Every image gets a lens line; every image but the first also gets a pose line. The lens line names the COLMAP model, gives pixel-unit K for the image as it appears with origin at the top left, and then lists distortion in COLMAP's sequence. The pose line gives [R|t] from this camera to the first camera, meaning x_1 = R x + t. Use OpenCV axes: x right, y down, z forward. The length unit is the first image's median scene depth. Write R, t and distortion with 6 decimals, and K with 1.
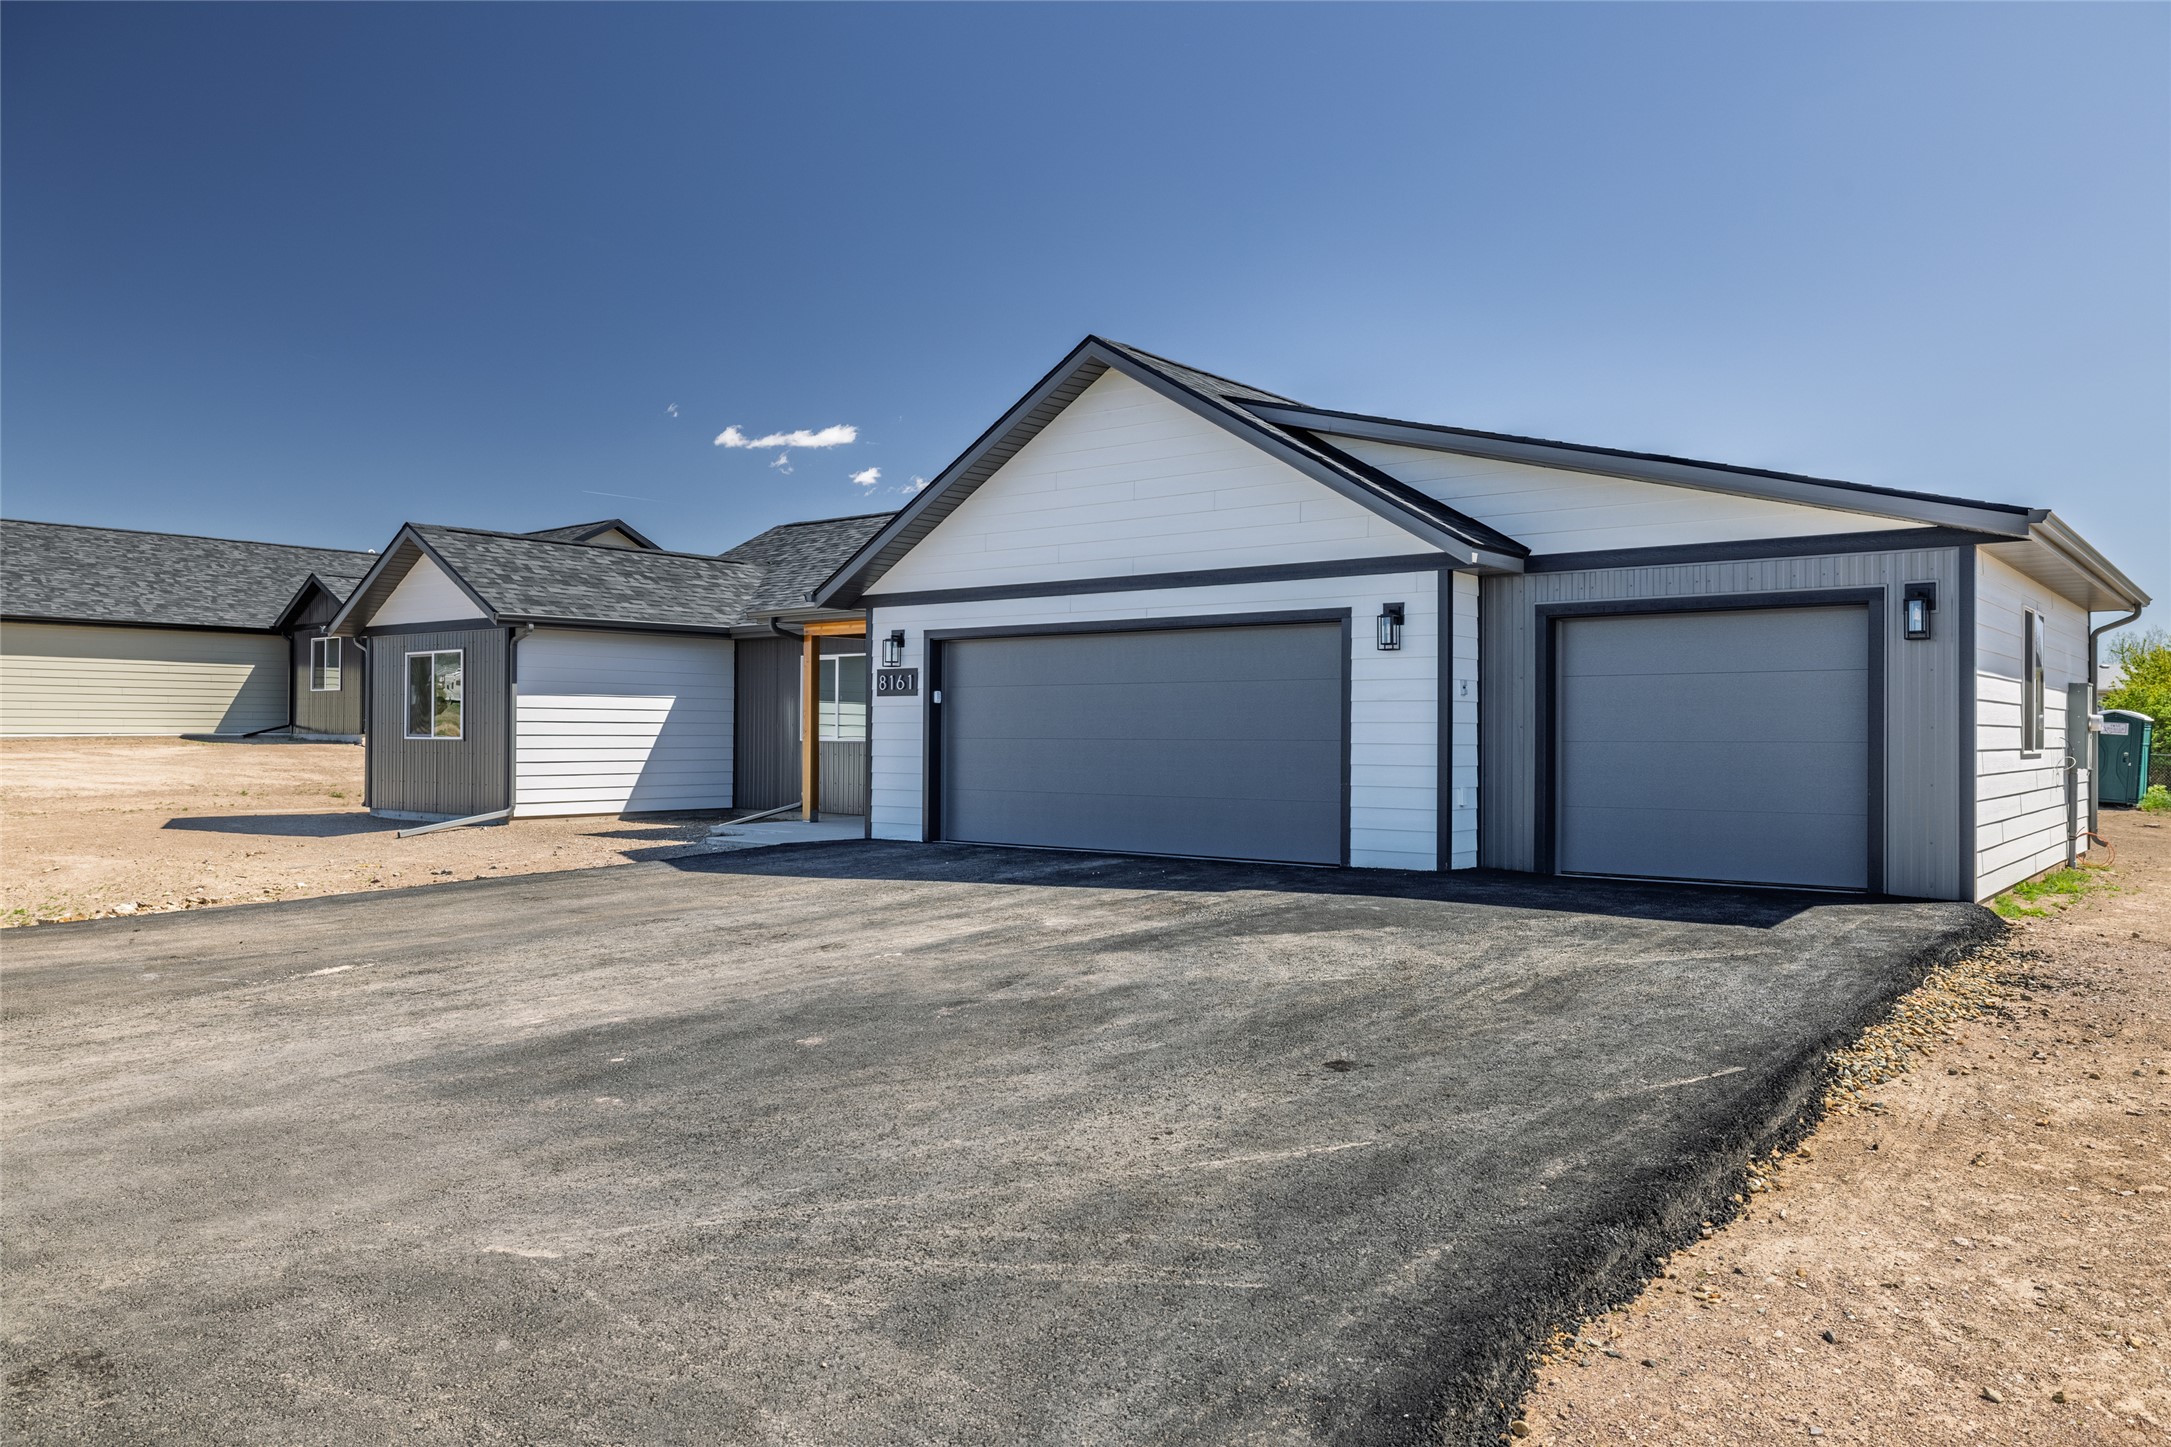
lens RADIAL K [[1578.9, 0, 1085.2], [0, 1578.9, 725.4], [0, 0, 1]] dist [0.006209, 0.000734]
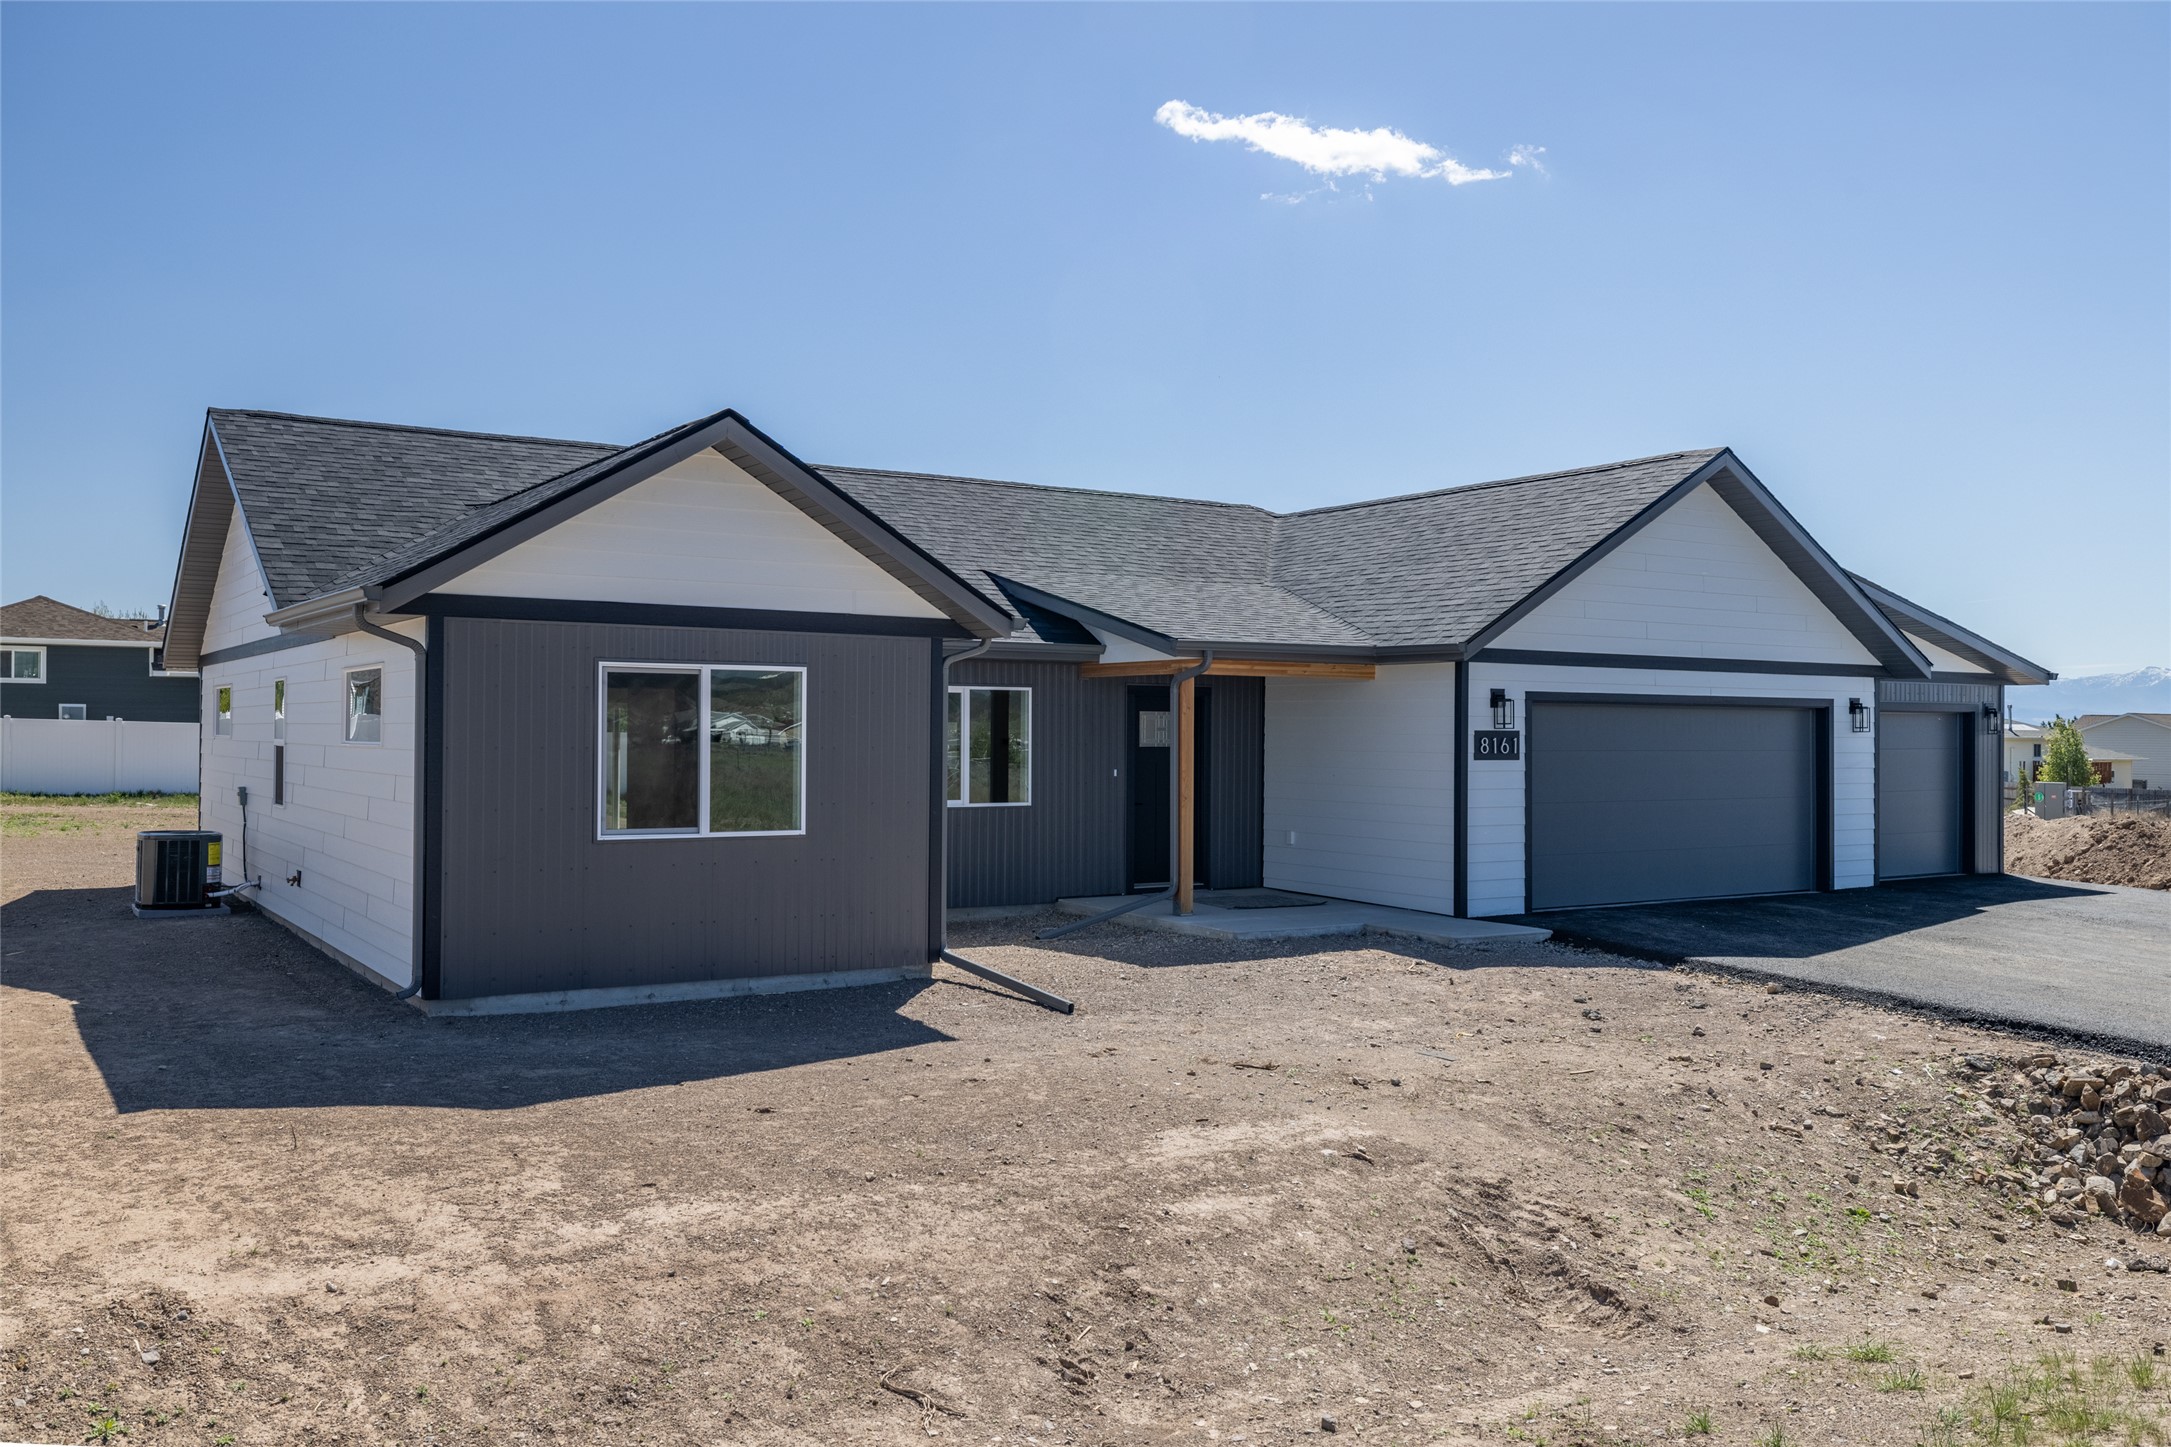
lens RADIAL K [[1744.0, 0, 1085.0], [0, 1744.0, 727.3], [0, 0, 1]] dist [-0.010424, -0.002553]
pose [[0.321111, -0.001171, 0.947041, -1.168312], [-0.013130, 0.999898, 0.005689, -0.040642], [-0.946951, -0.014261, 0.321063, 0.902369]]
